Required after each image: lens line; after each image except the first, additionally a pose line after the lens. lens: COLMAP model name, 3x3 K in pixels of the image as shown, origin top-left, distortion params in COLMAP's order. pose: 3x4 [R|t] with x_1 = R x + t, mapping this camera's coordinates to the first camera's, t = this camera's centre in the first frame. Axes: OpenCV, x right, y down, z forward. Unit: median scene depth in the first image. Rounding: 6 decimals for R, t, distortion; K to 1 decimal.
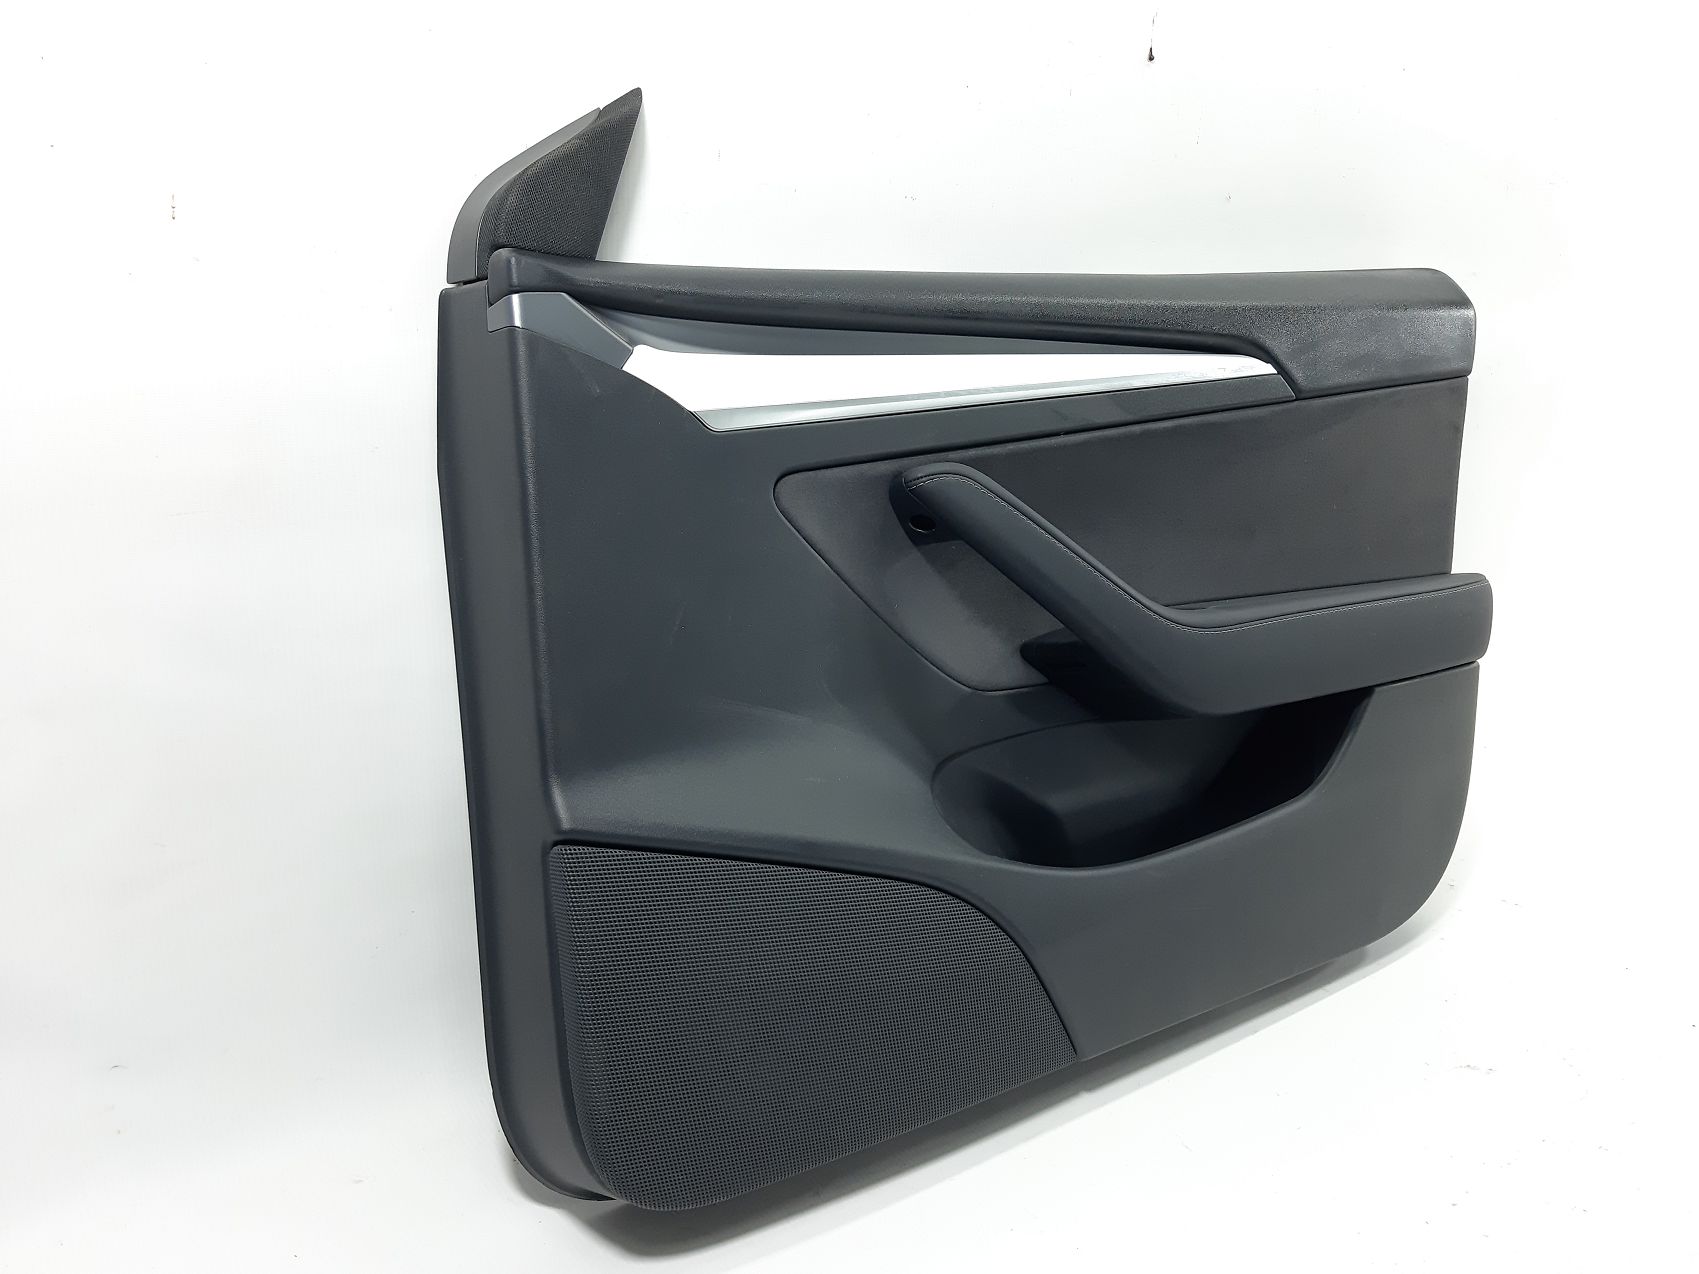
lens RADIAL K [[1349.8, 0, 849.5], [0, 1349.8, 637.0], [0, 0, 1]] dist [0.120912, -0.248323]
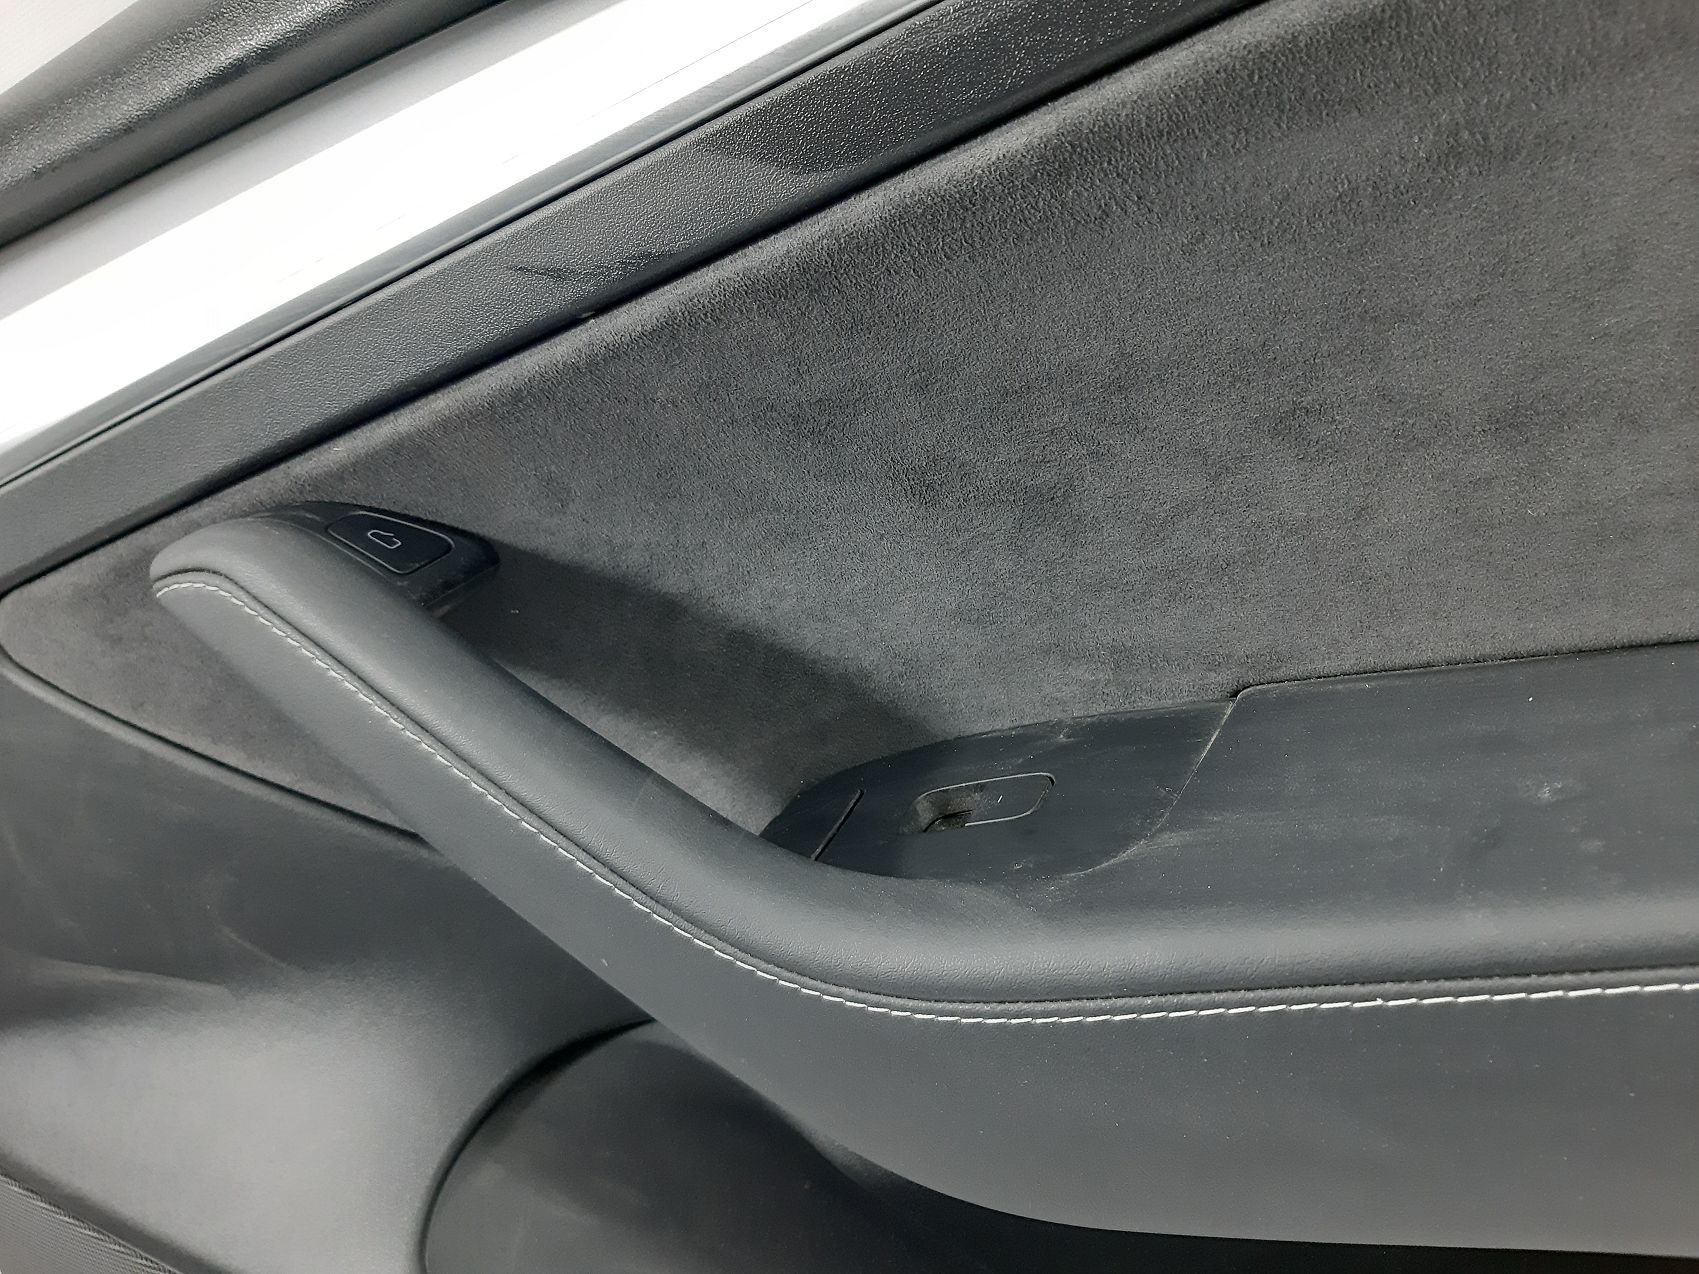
lens RADIAL K [[1349.8, 0, 849.5], [0, 1349.8, 637.0], [0, 0, 1]] dist [0.120912, -0.248323]
pose [[0.530072, 0.198049, -0.824500, 0.528521], [0.249448, 0.892896, 0.374849, -0.210368], [0.810431, -0.404367, 0.423897, 0.986688]]
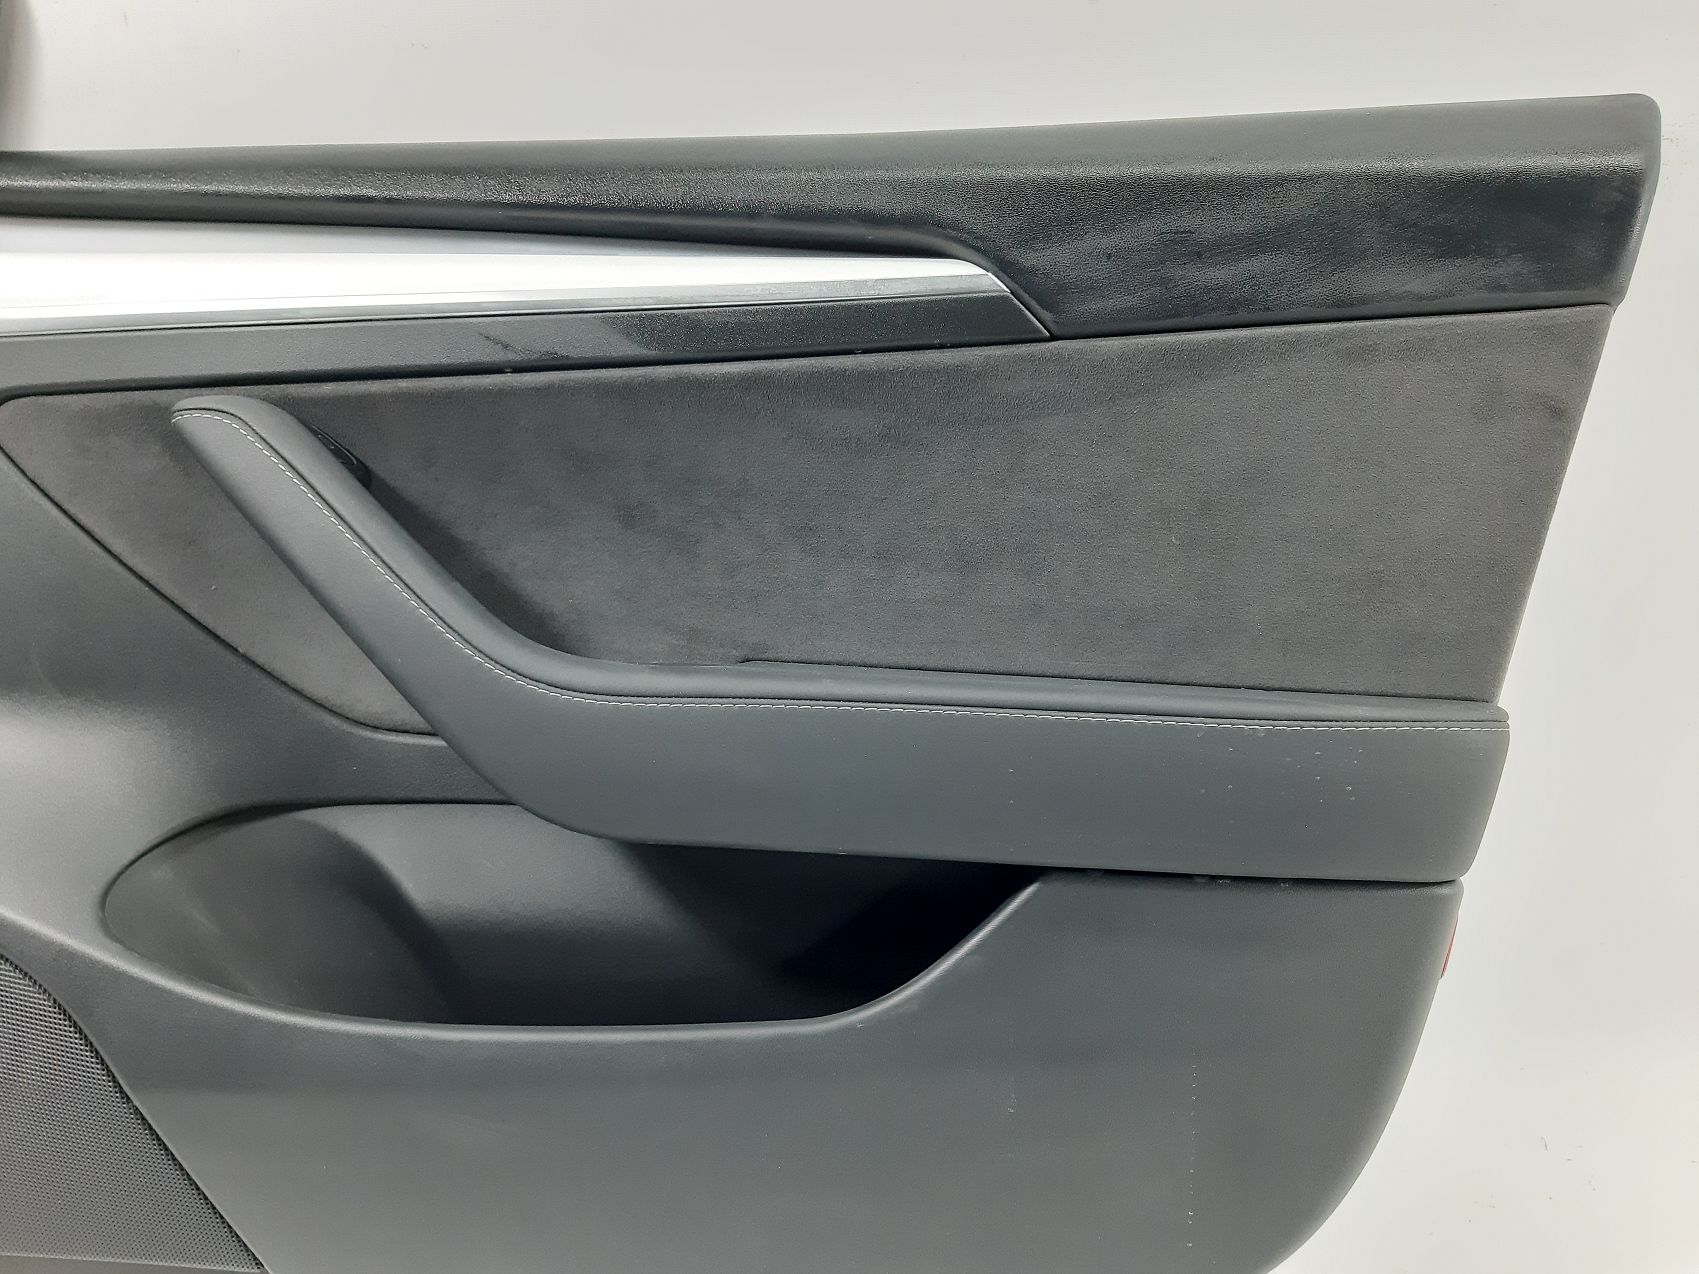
lens RADIAL K [[1349.8, 0, 849.5], [0, 1349.8, 637.0], [0, 0, 1]] dist [0.120912, -0.248323]
pose [[0.762647, 0.145604, -0.630213, 0.811055], [-0.142412, 0.988223, 0.055979, -0.092050], [0.630942, 0.047058, 0.774401, 0.664059]]
